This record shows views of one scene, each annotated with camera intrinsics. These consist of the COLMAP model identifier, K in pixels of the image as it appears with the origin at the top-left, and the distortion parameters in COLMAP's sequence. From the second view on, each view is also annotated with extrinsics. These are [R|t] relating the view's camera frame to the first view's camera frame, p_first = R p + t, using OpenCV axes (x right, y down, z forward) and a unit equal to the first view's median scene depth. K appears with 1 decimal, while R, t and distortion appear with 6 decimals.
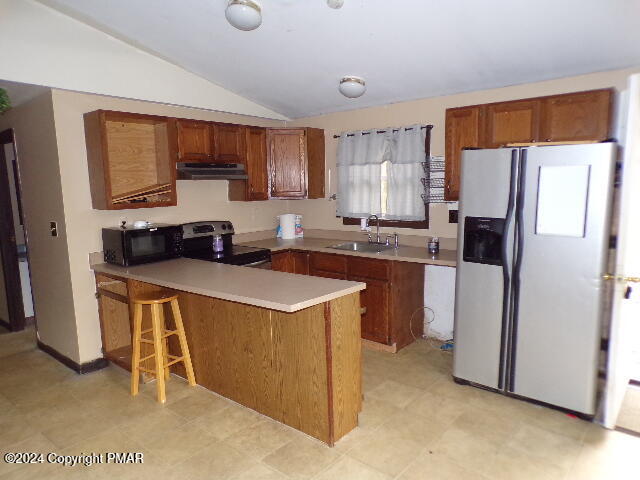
lens RADIAL K [[433.8, 0, 319.3], [0, 433.8, 243.8], [0, 0, 1]] dist [-0.026633, 0.021964]
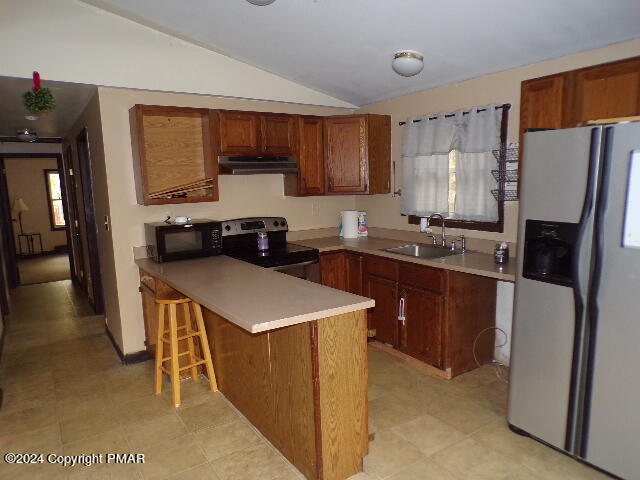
lens RADIAL K [[433.8, 0, 319.3], [0, 433.8, 243.8], [0, 0, 1]] dist [-0.026633, 0.021964]
pose [[0.961716, 0.034746, -0.271836, 0.153996], [-0.030988, 0.999356, 0.018105, -0.017650], [0.272290, -0.008988, 0.962173, 0.132610]]
